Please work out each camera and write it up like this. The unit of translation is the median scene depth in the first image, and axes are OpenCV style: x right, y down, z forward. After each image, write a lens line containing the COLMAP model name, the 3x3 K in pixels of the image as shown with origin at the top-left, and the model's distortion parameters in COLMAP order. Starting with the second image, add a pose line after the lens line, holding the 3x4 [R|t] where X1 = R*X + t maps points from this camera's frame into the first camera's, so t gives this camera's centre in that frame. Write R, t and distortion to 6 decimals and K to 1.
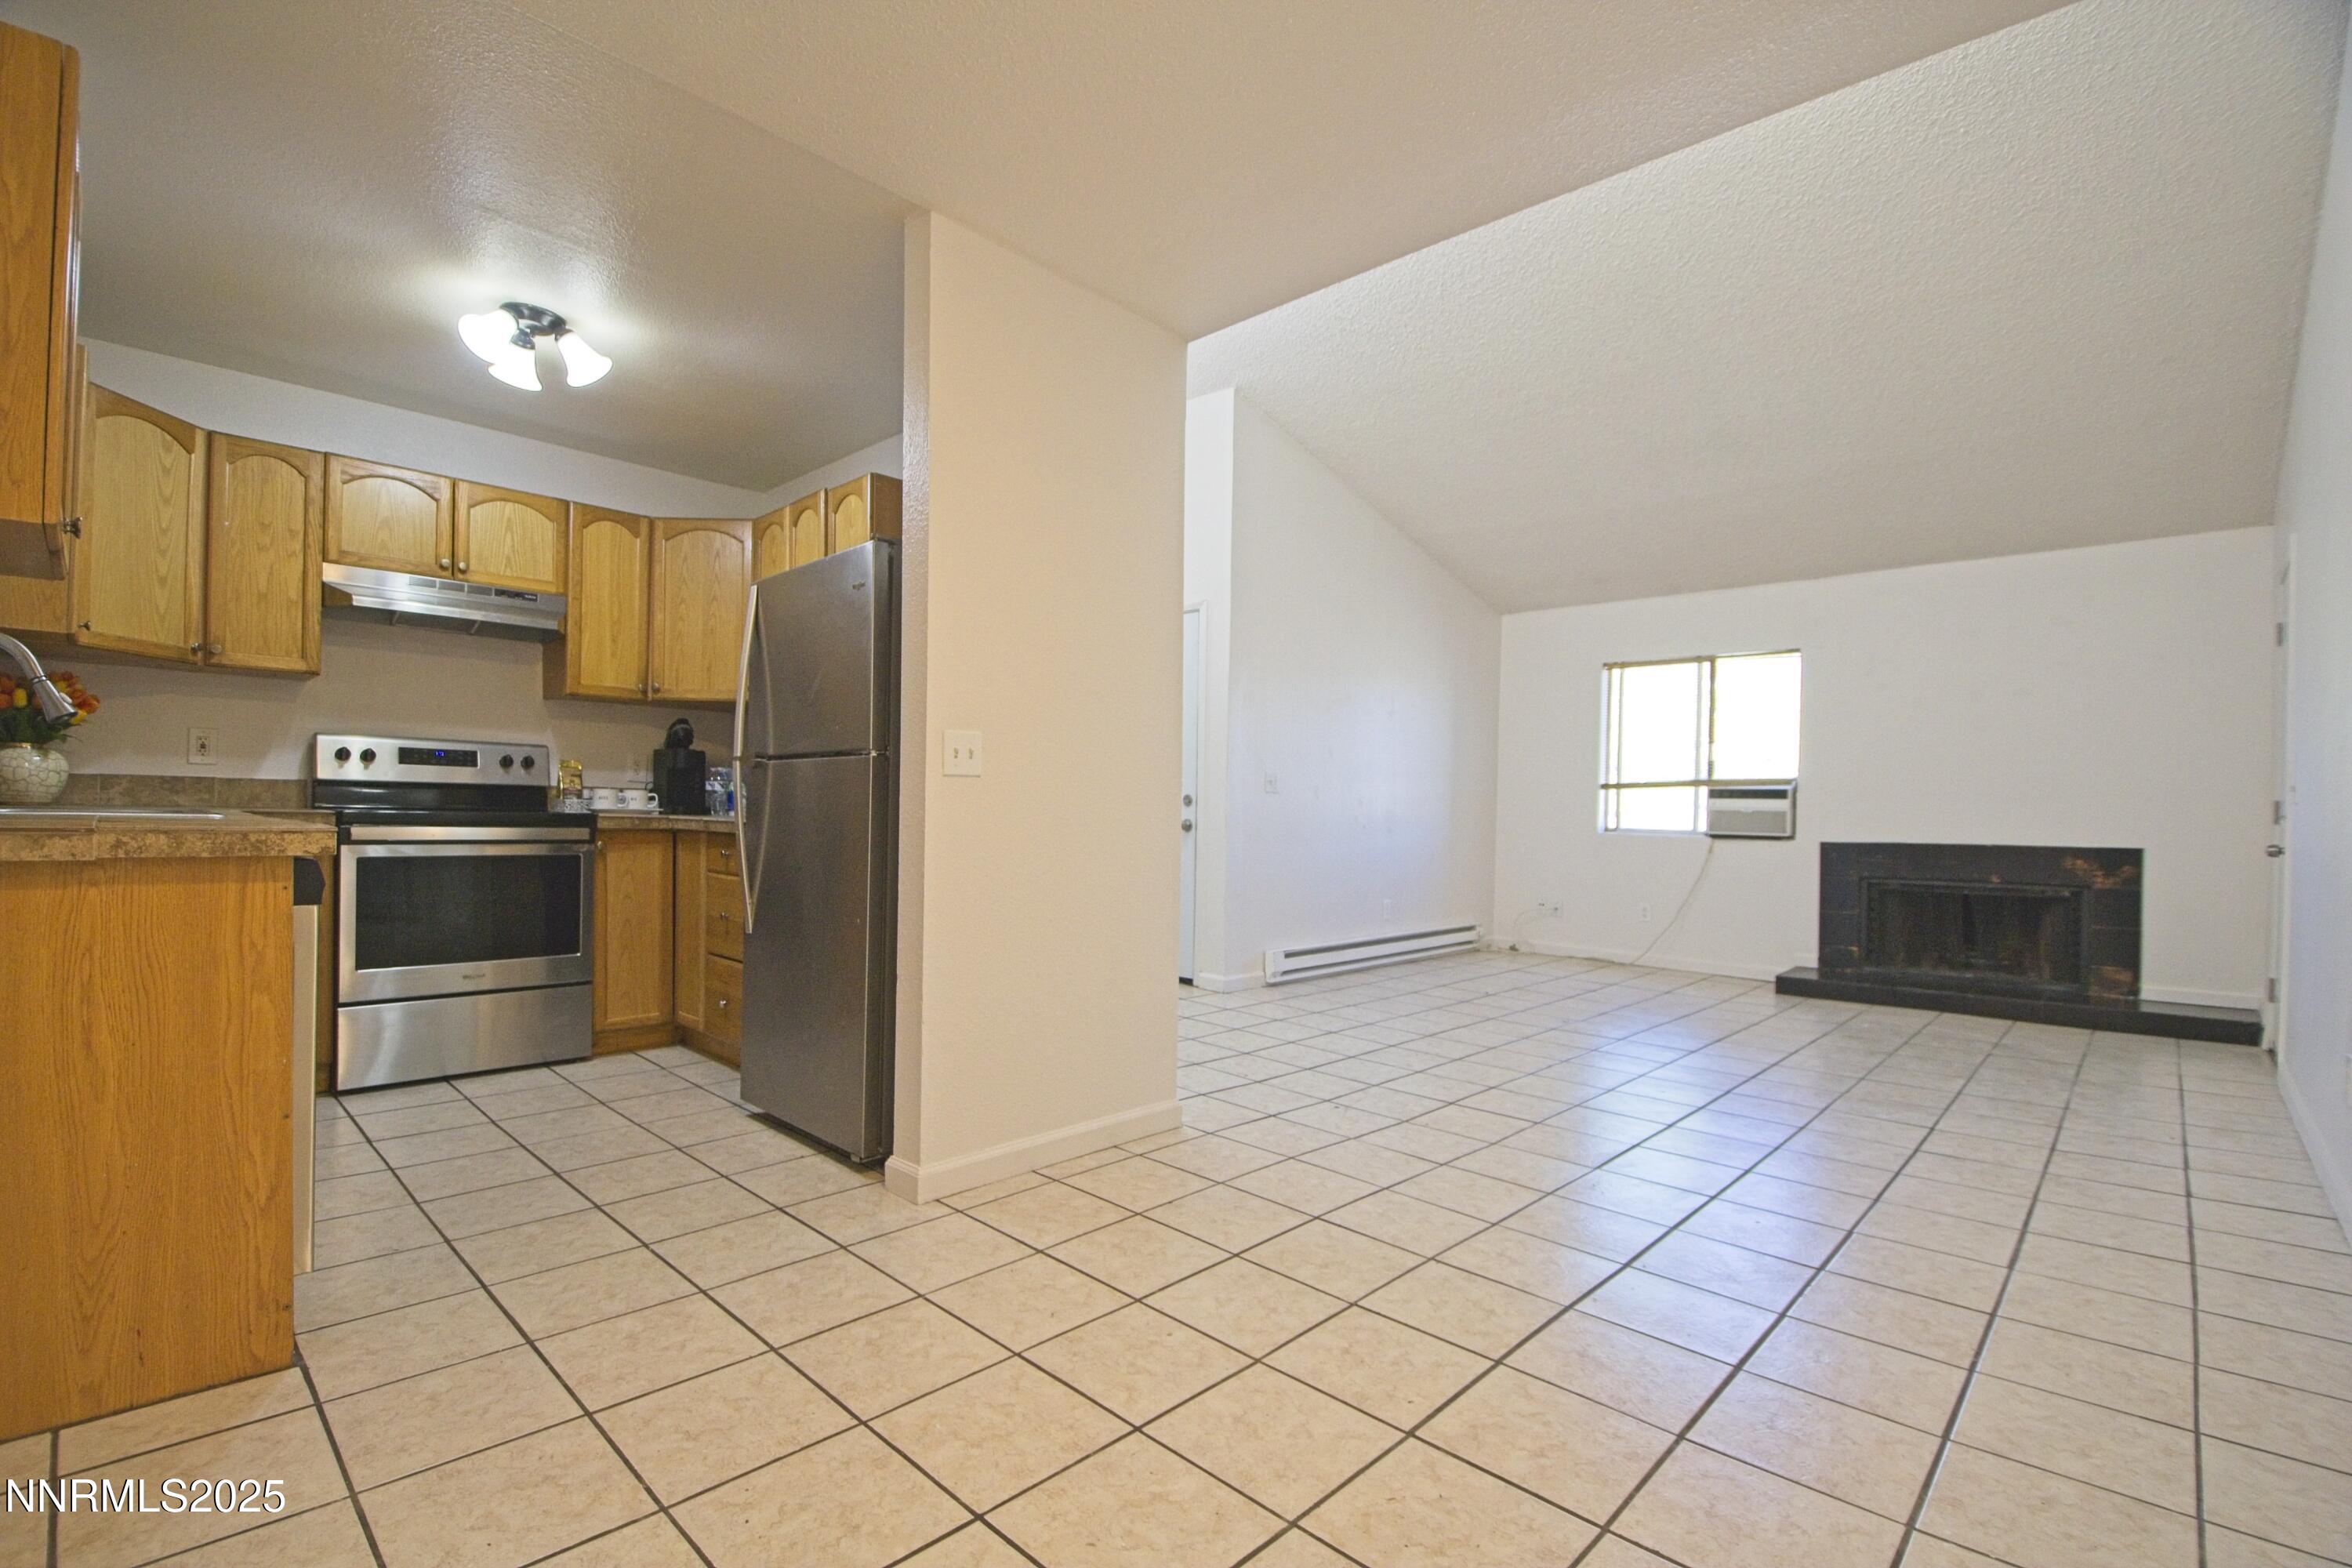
lens RADIAL K [[1051.3, 0, 1154.9], [0, 1051.3, 814.4], [0, 0, 1]] dist [0.002982, -0.015881]
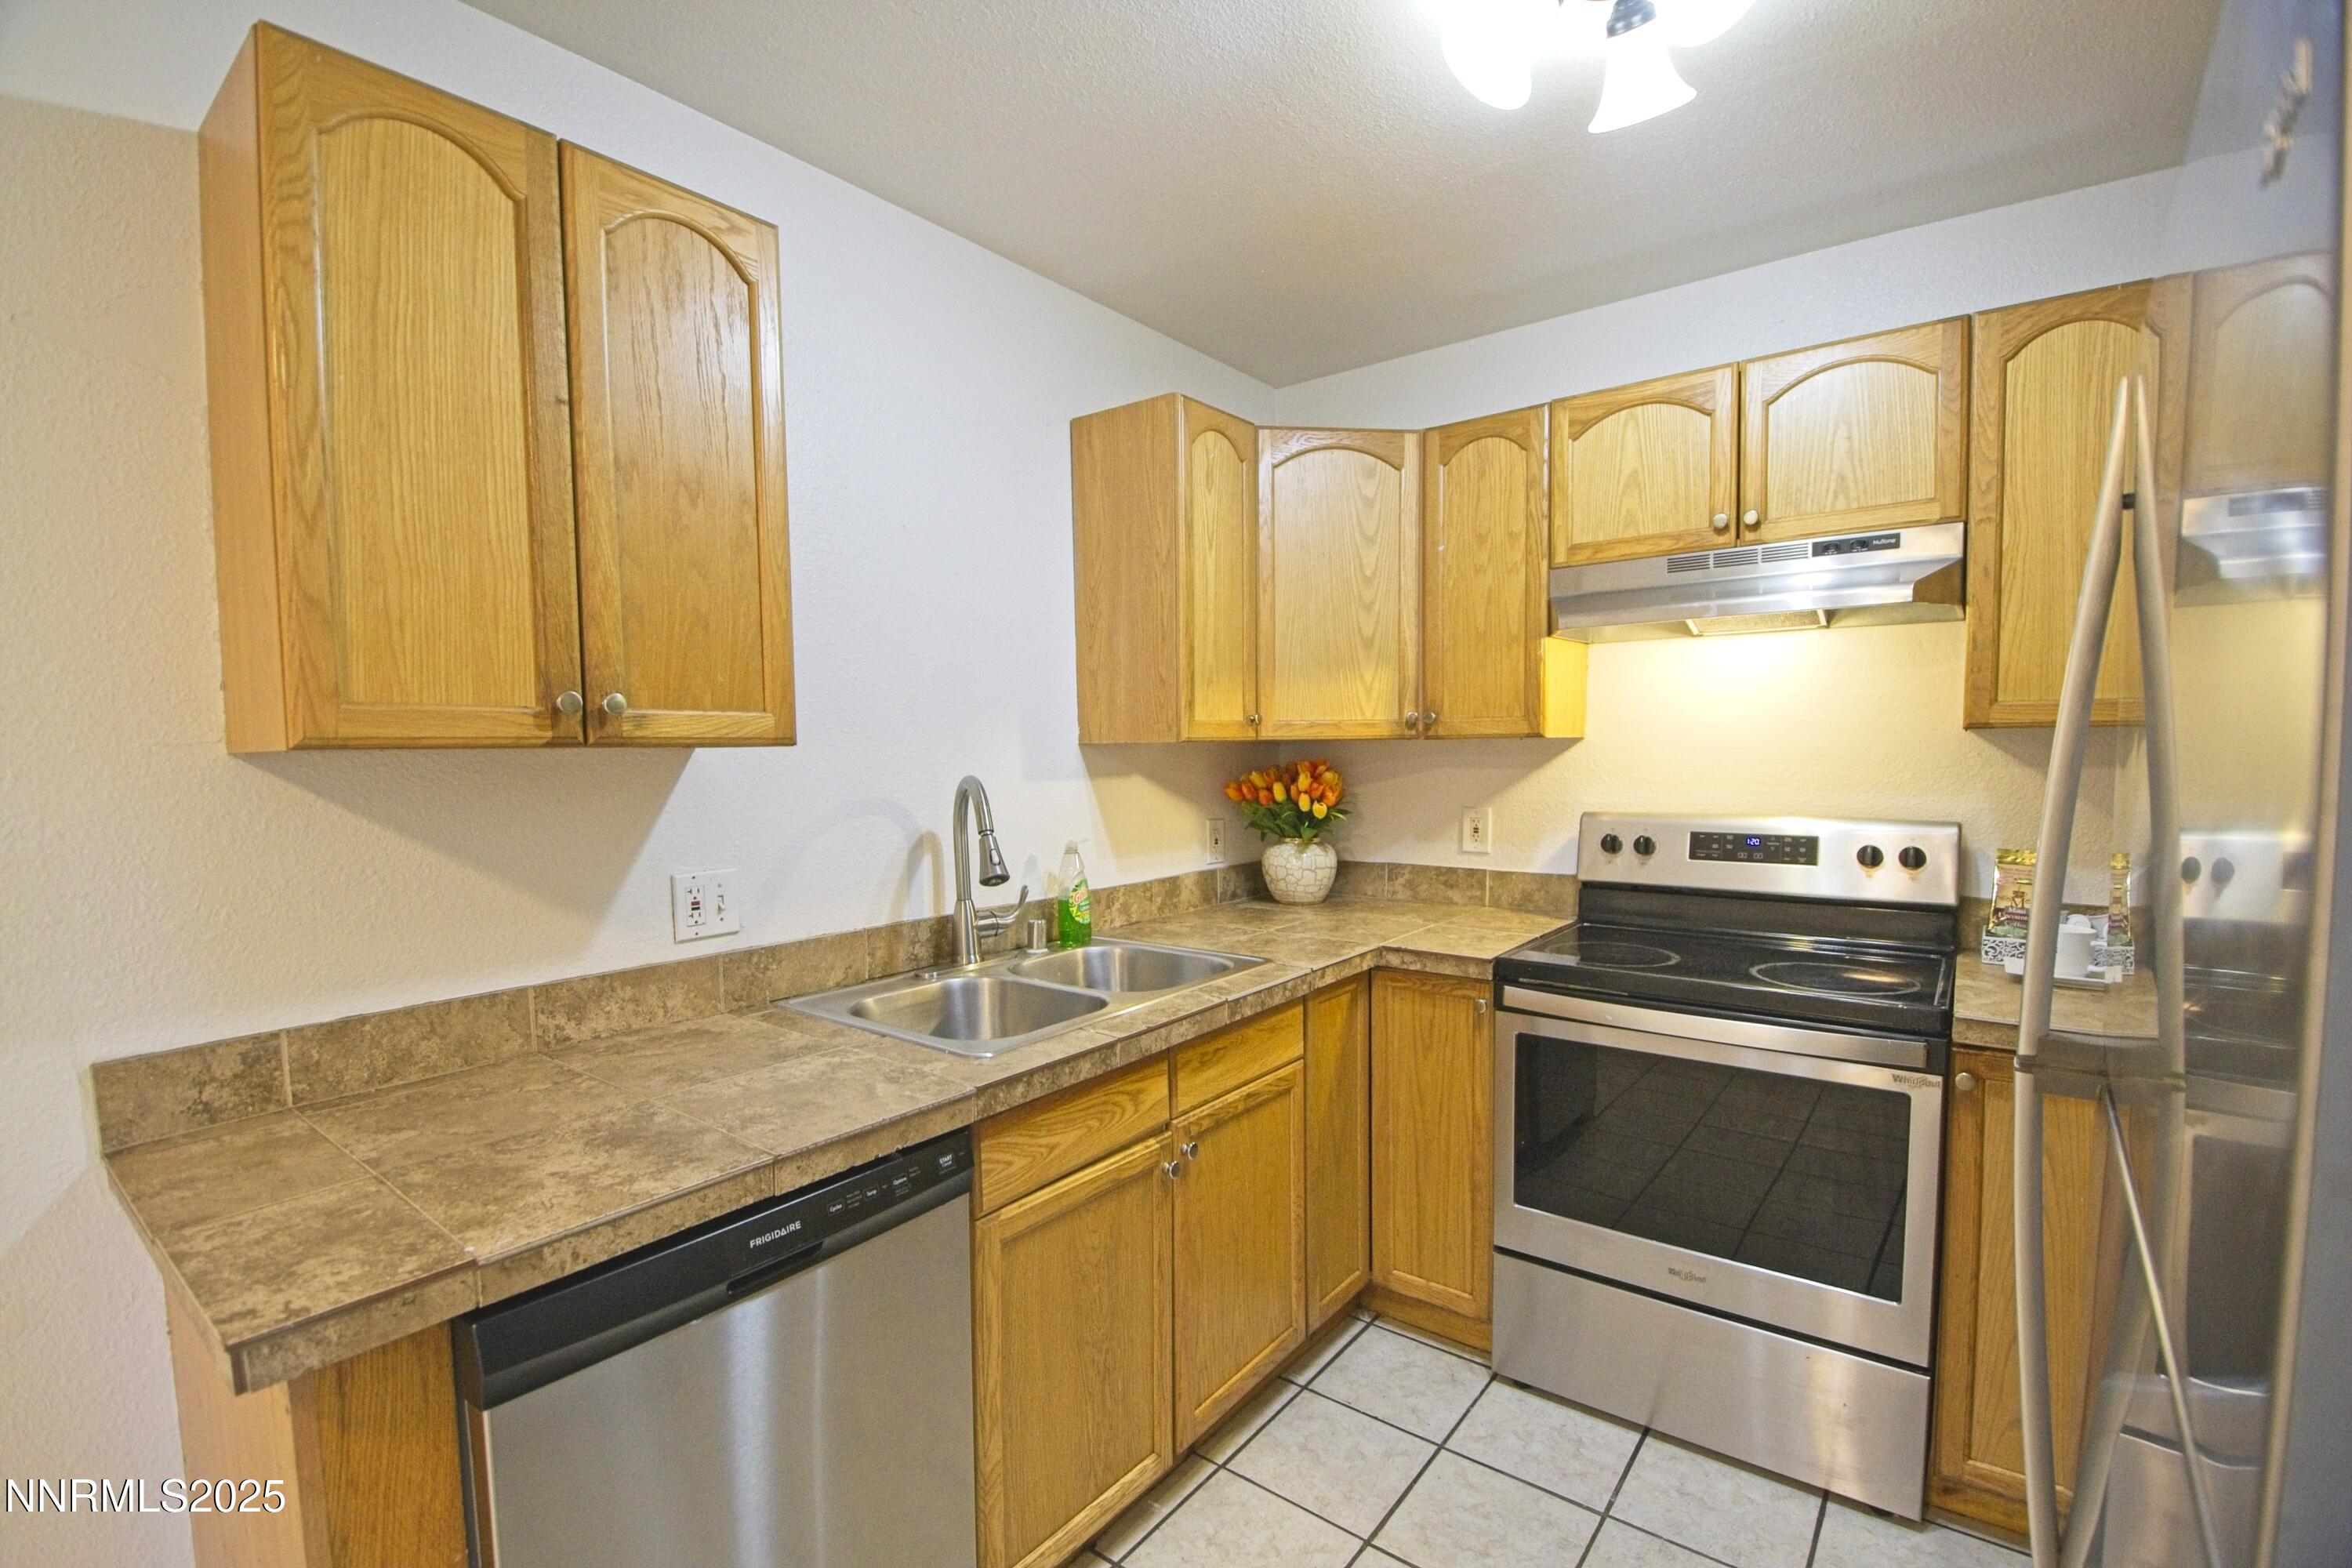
lens RADIAL K [[1026.7, 0, 1173.8], [0, 1026.7, 817.3], [0, 0, 1]] dist [0.000632, -0.014769]
pose [[0.101899, 0.050550, -0.993510, -0.155278], [0.014130, 0.998534, 0.052255, -0.120043], [0.994694, -0.019363, 0.101035, 0.691395]]
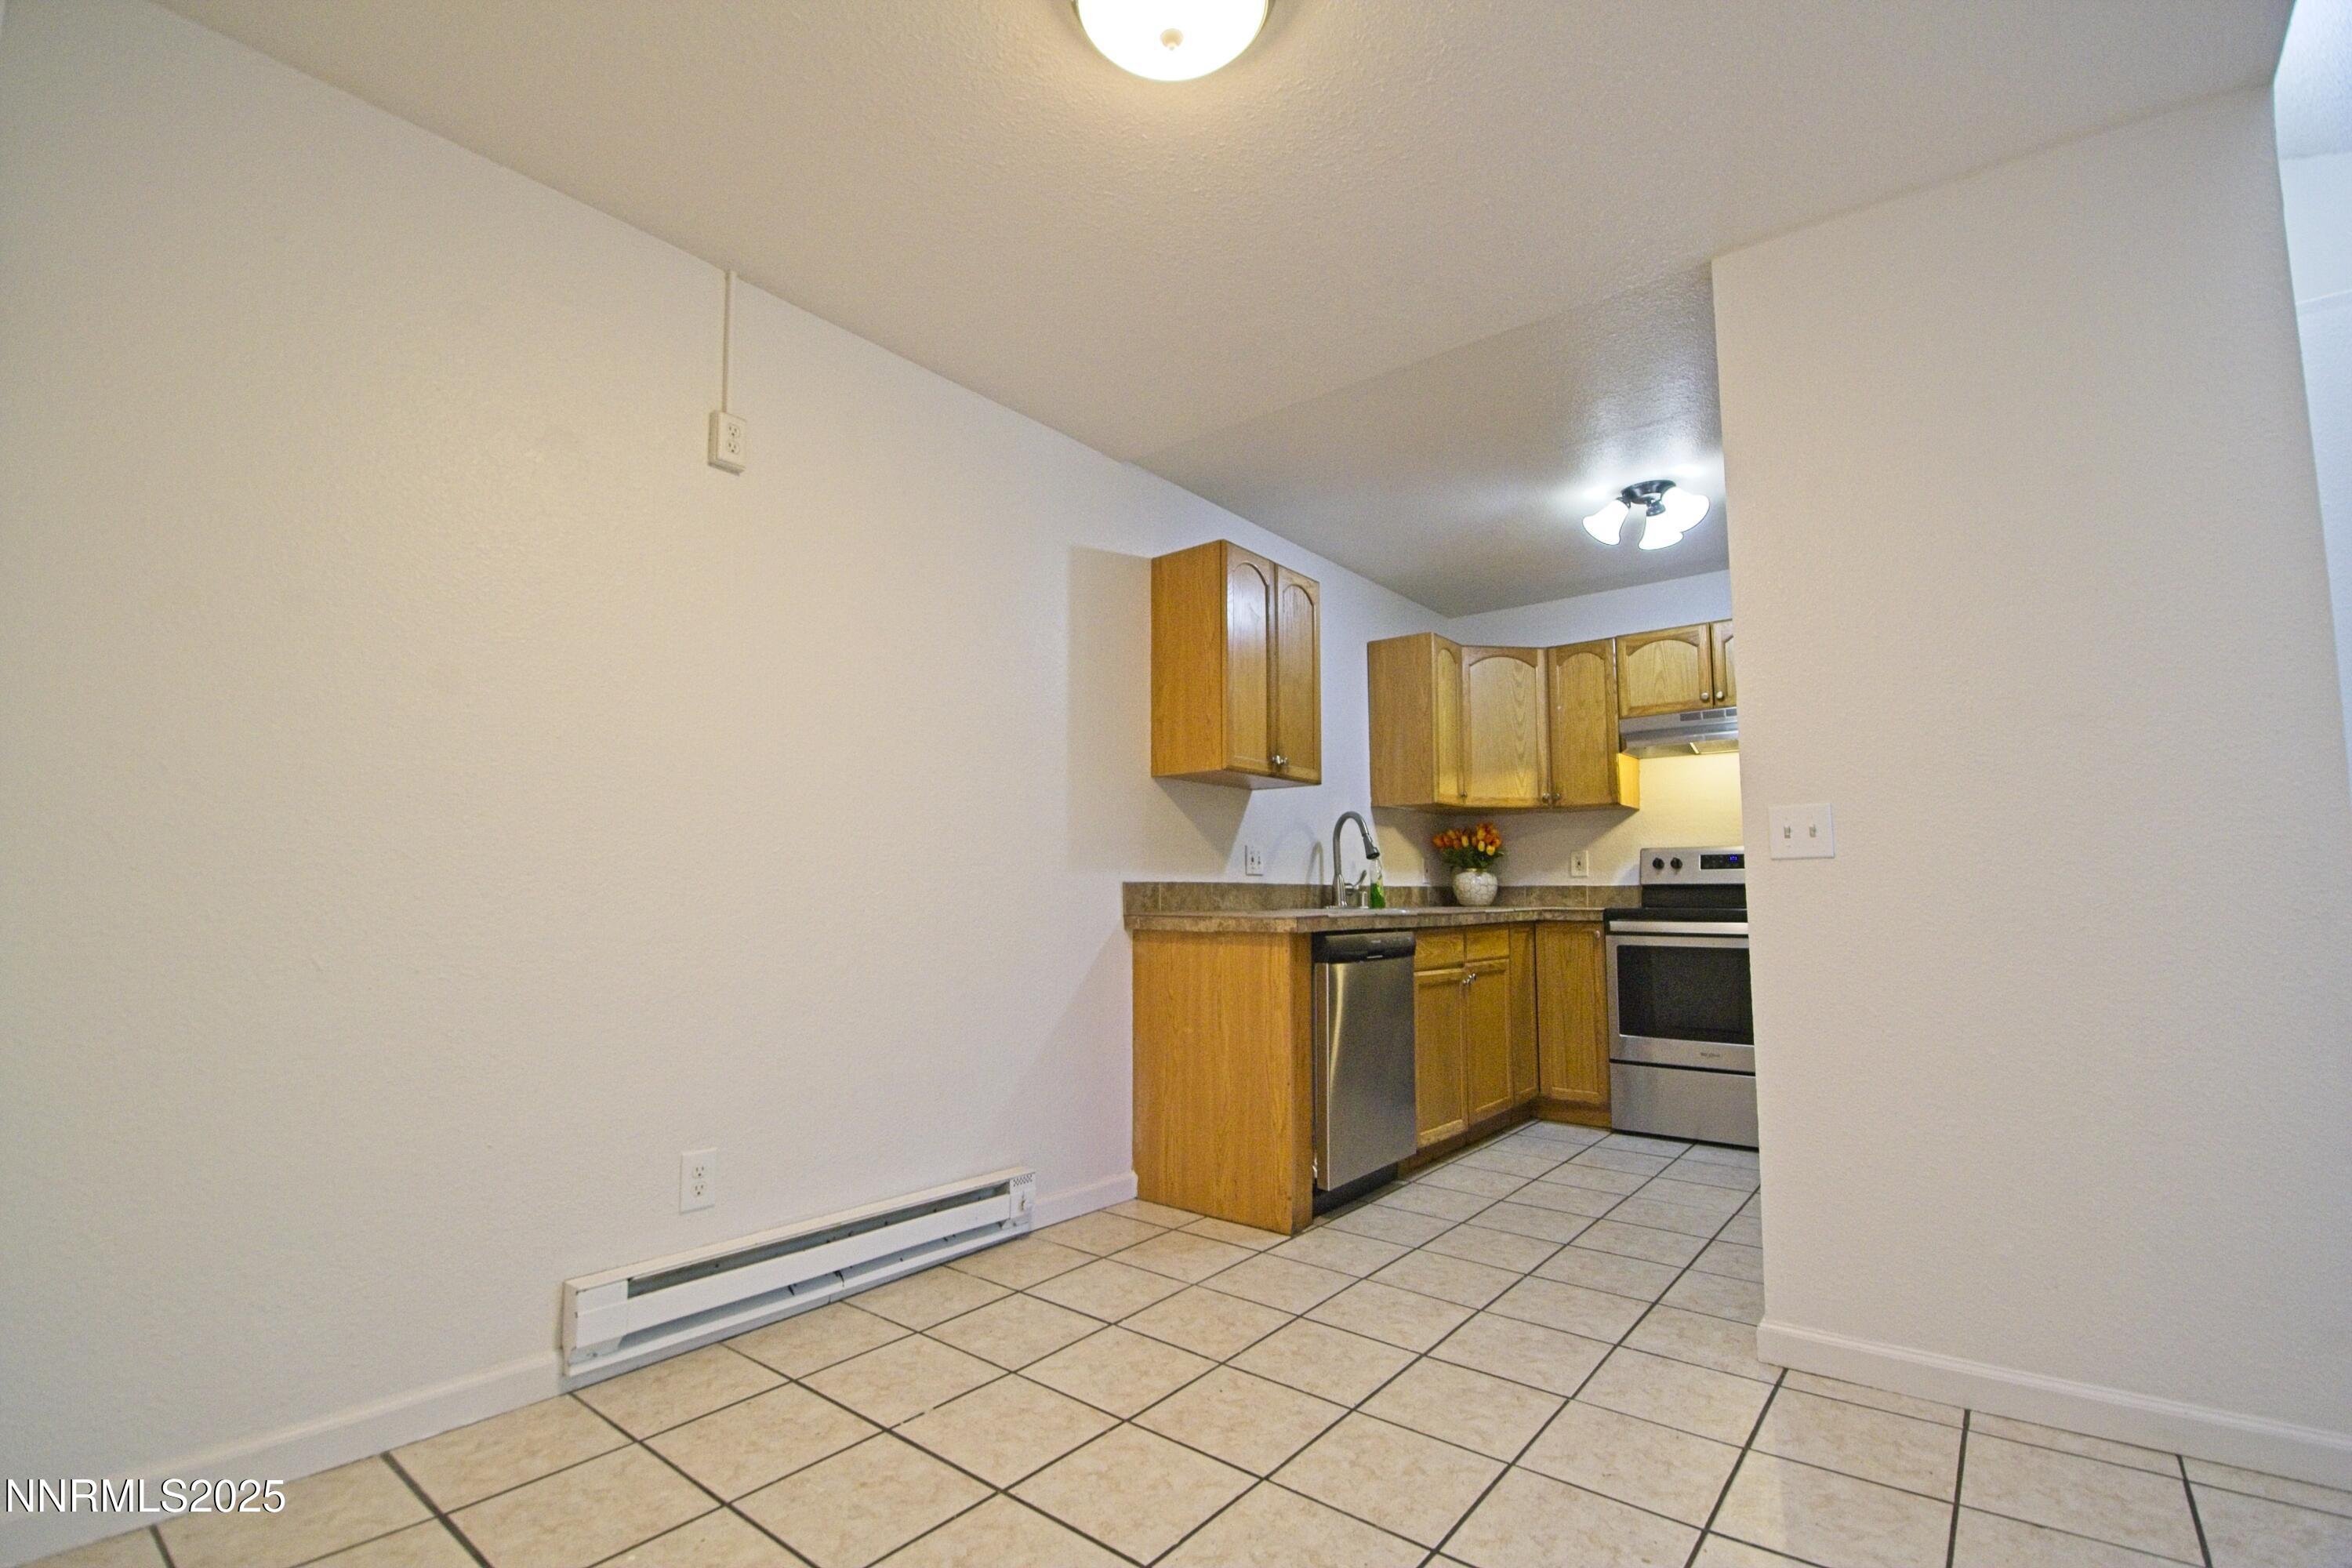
lens RADIAL K [[1051.3, 0, 1154.9], [0, 1051.3, 814.4], [0, 0, 1]] dist [0.002982, -0.015881]
pose [[0.078854, -0.097766, -0.992081, 0.458055], [-0.000537, 0.995175, -0.098114, 0.007850], [0.996886, 0.008269, 0.078421, 0.317537]]
